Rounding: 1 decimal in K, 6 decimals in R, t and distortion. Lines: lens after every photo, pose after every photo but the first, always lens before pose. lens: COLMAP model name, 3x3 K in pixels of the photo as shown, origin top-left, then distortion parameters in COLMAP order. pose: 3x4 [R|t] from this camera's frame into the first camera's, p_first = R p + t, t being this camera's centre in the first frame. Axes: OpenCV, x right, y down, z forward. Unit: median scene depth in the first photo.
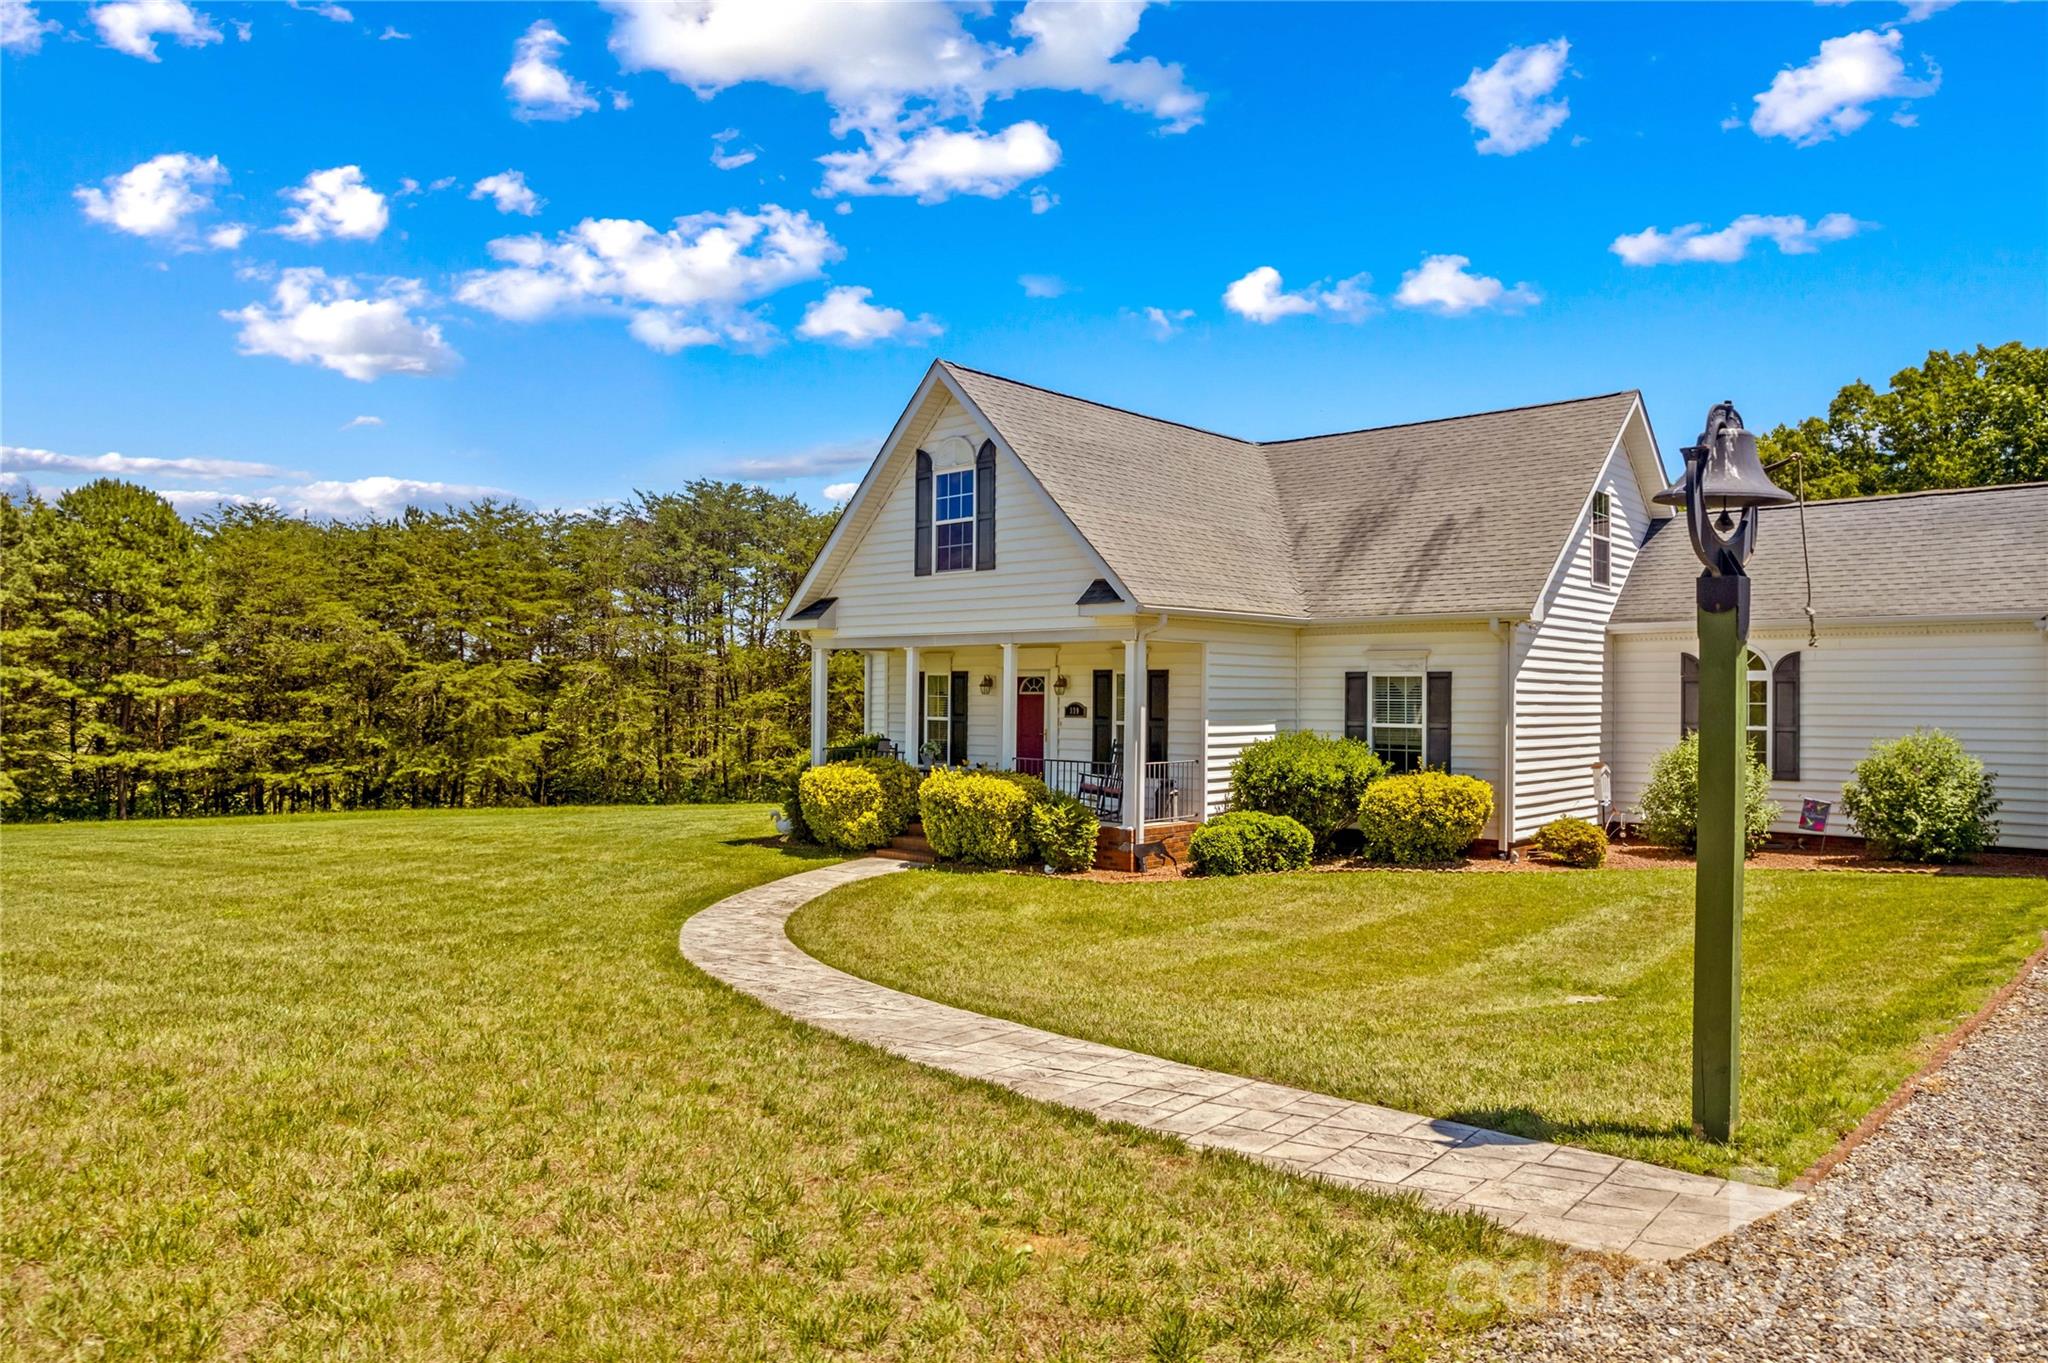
lens RADIAL K [[1363.1, 0, 1024.0], [0, 1363.1, 681.5], [0, 0, 1]] dist [-0.034210, 0.017370]
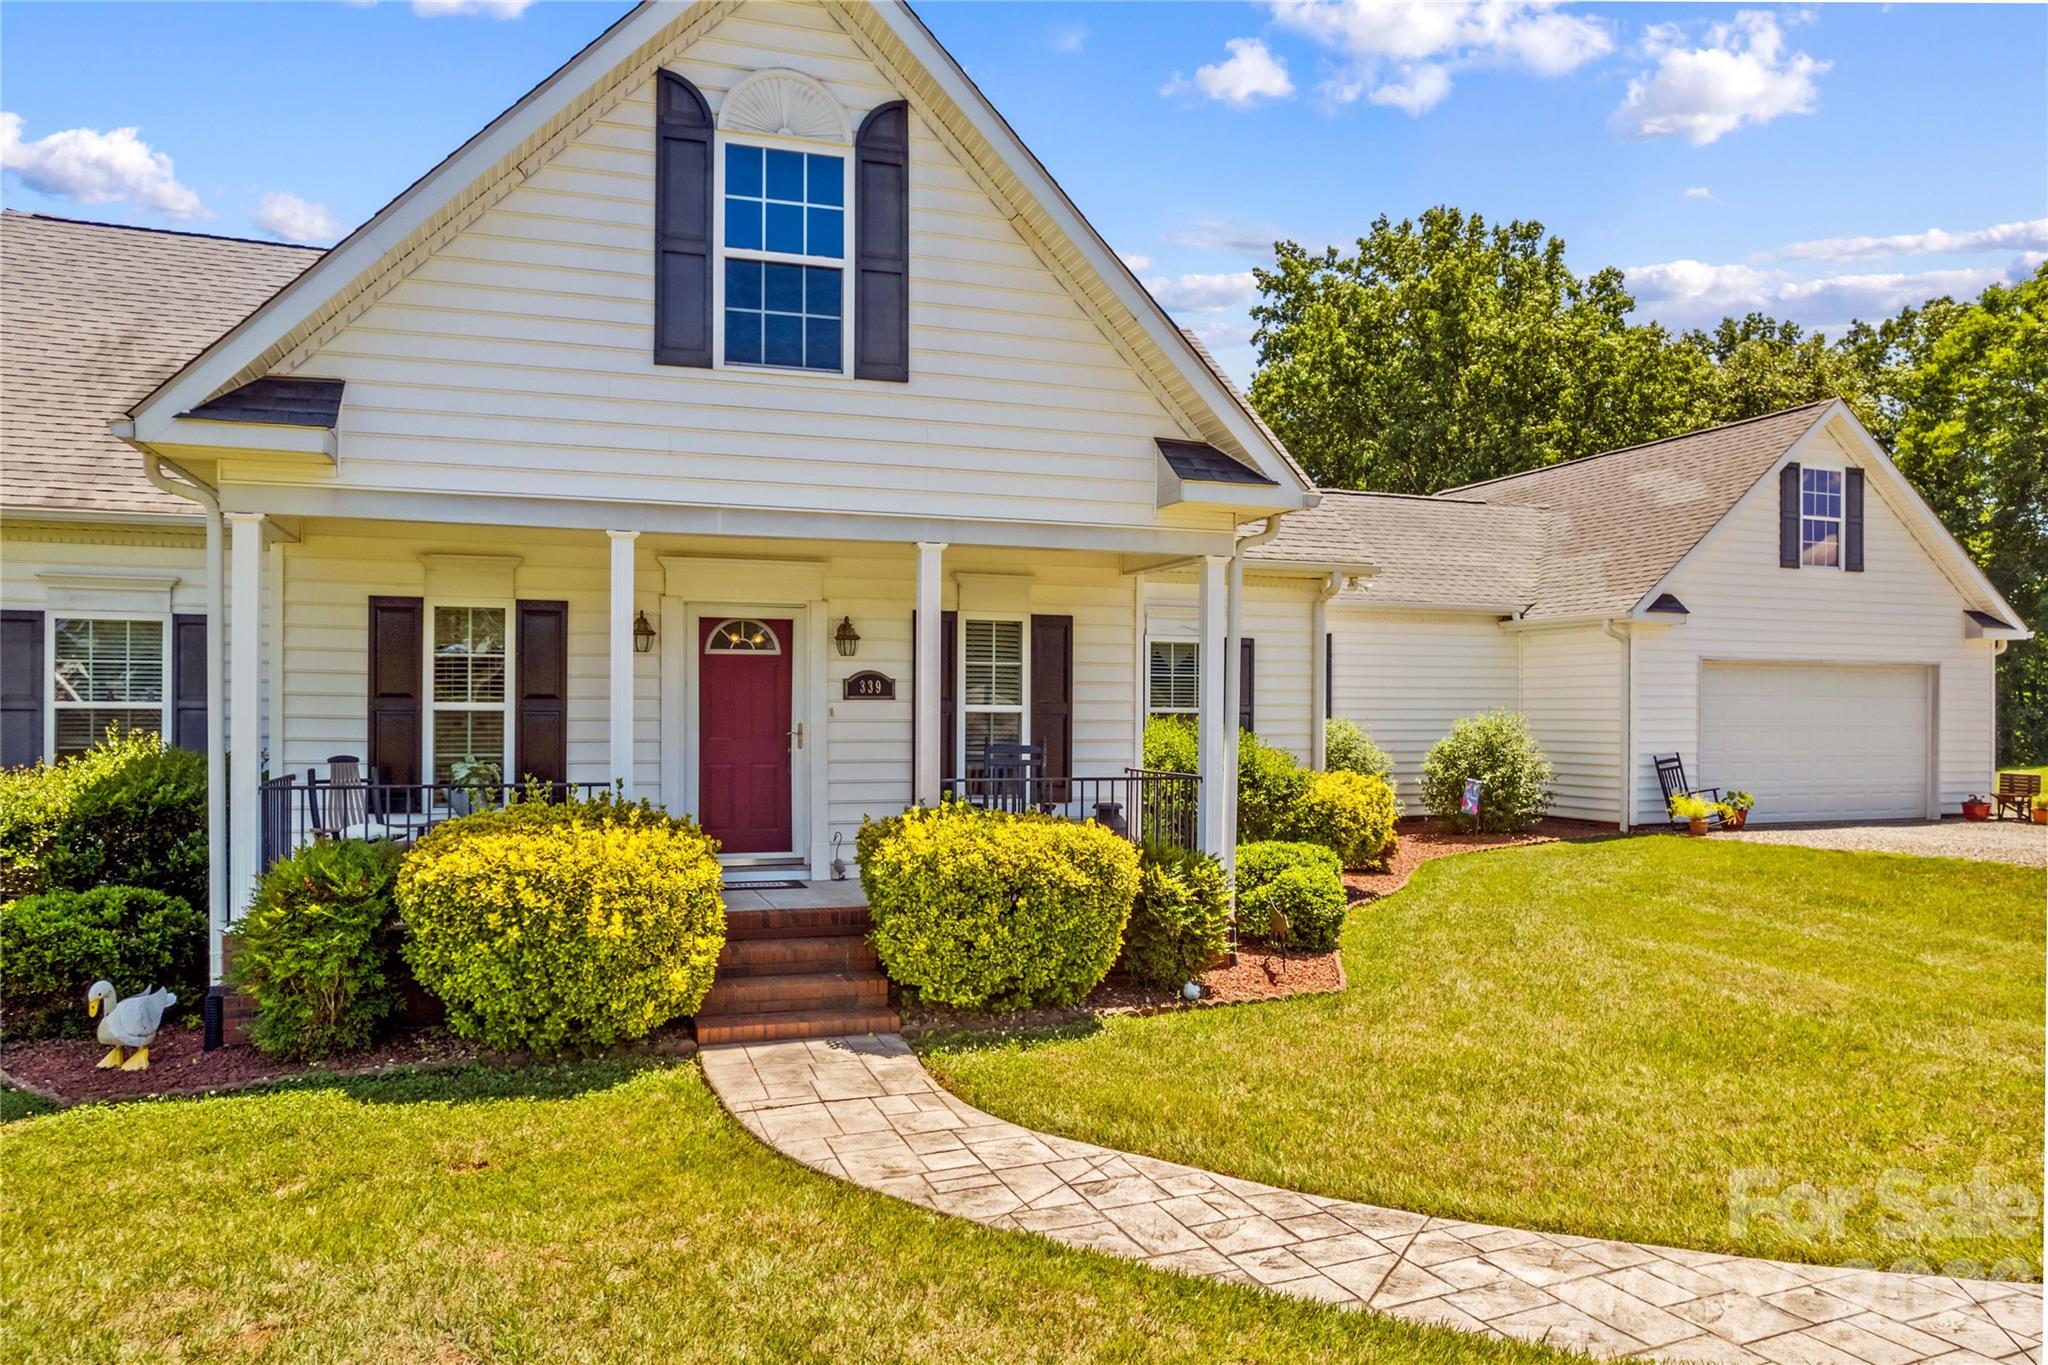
lens RADIAL K [[1363.1, 0, 1024.0], [0, 1363.1, 682.5], [0, 0, 1]] dist [-0.034210, 0.017370]
pose [[0.493142, 0.013150, 0.869850, -0.397766], [-0.010249, 0.999904, -0.009306, 0.025253], [-0.869889, -0.004326, 0.493229, 0.707406]]
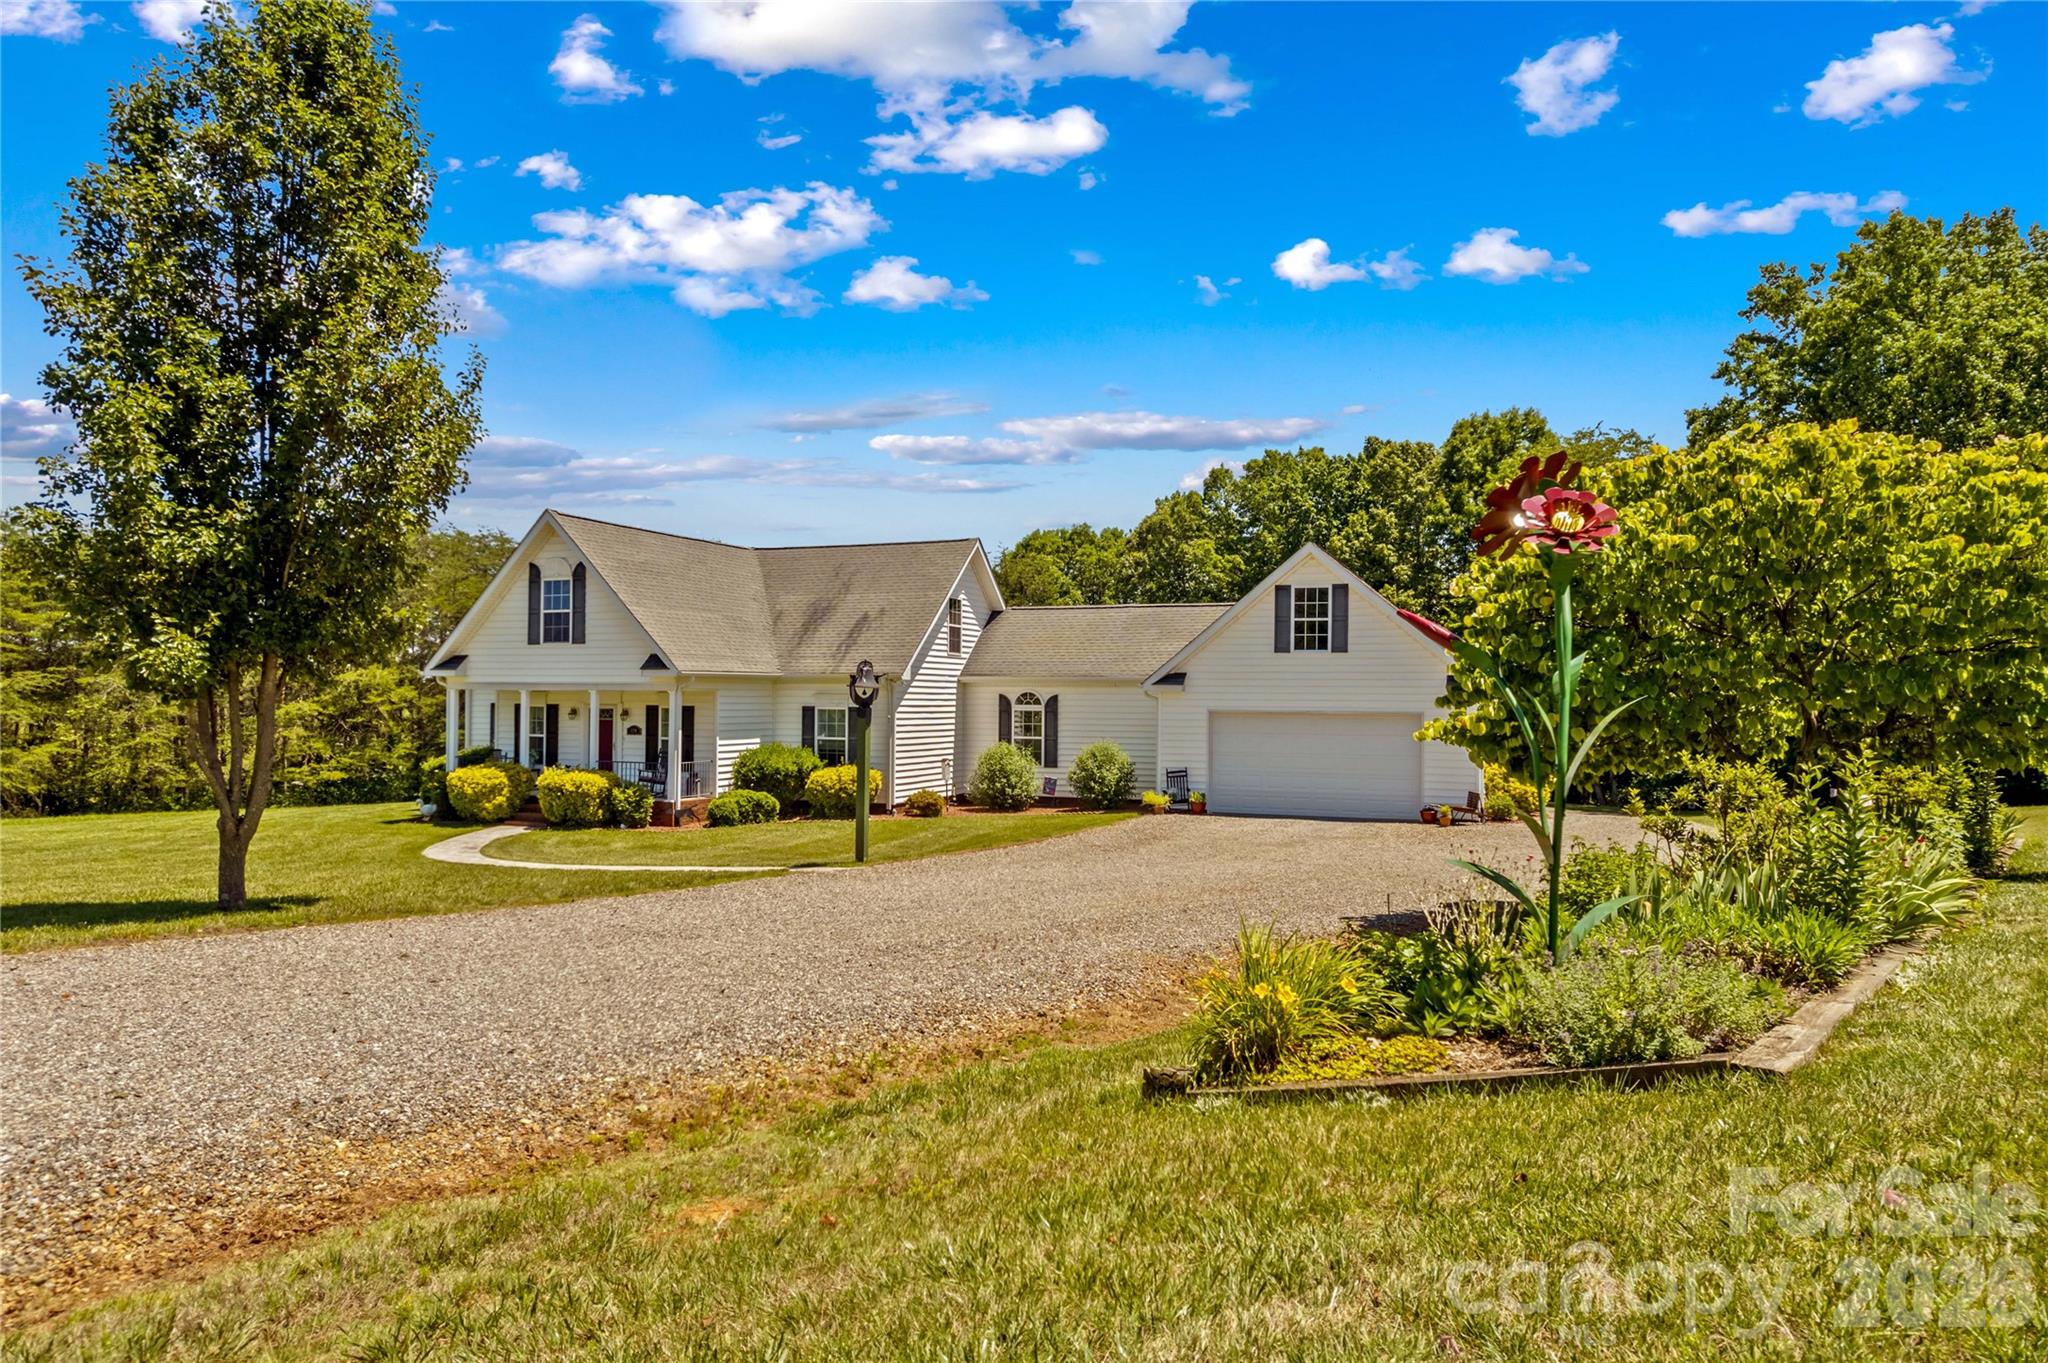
lens RADIAL K [[1363.1, 0, 1024.0], [0, 1363.1, 681.5], [0, 0, 1]] dist [-0.034210, 0.017370]
pose [[0.936694, 0.004677, 0.350119, -0.093880], [-0.004681, 0.999989, -0.000834, -0.037559], [-0.350119, -0.000858, 0.936705, -0.660172]]
